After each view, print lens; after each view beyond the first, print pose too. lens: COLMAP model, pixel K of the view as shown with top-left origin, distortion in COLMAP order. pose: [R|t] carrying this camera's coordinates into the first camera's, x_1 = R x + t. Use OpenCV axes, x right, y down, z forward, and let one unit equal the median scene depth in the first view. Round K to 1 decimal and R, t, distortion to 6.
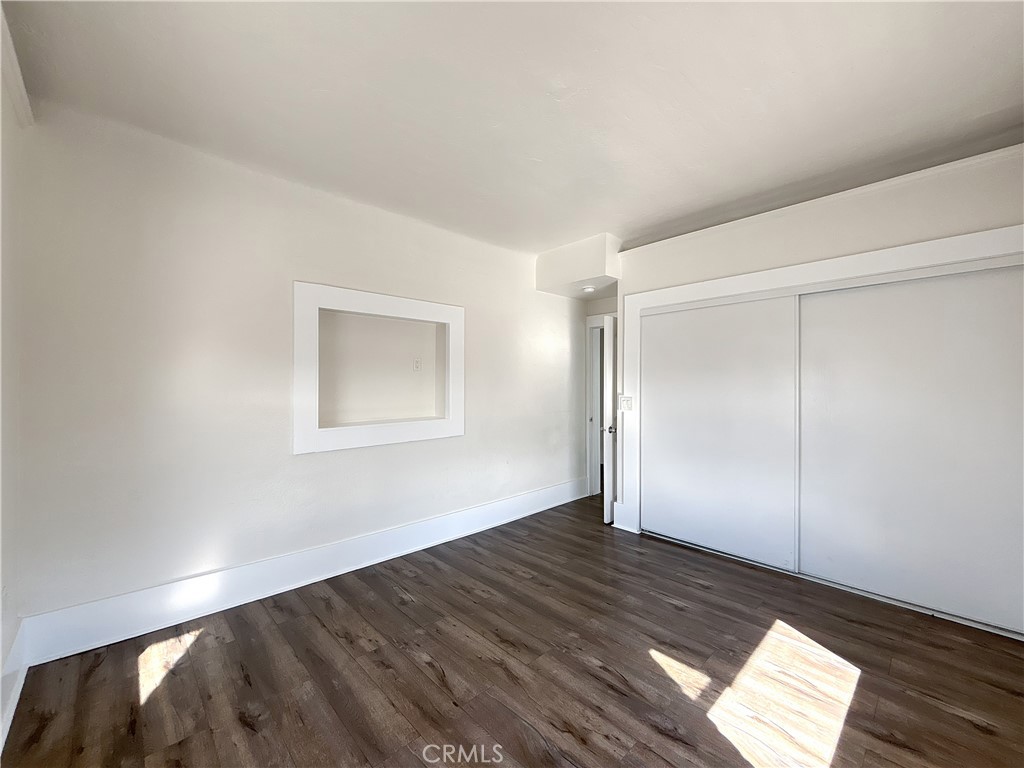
lens RADIAL K [[422.9, 0, 512.7], [0, 422.9, 384.8], [0, 0, 1]] dist [0.012488, 0.001063]
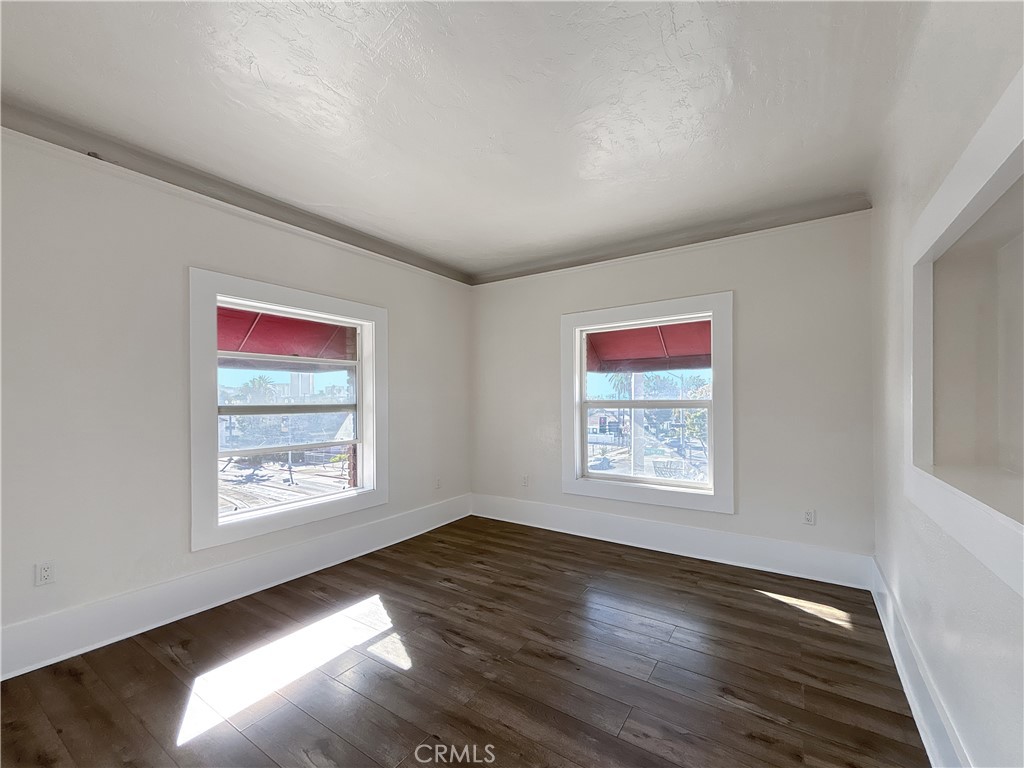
lens RADIAL K [[422.9, 0, 513.0], [0, 422.9, 391.3], [0, 0, 1]] dist [0.012488, 0.001063]
pose [[-0.973785, -0.008917, -0.227296, 0.358821], [-0.005949, 0.999888, -0.013736, 0.029325], [0.227393, -0.012023, -0.973729, 2.229608]]
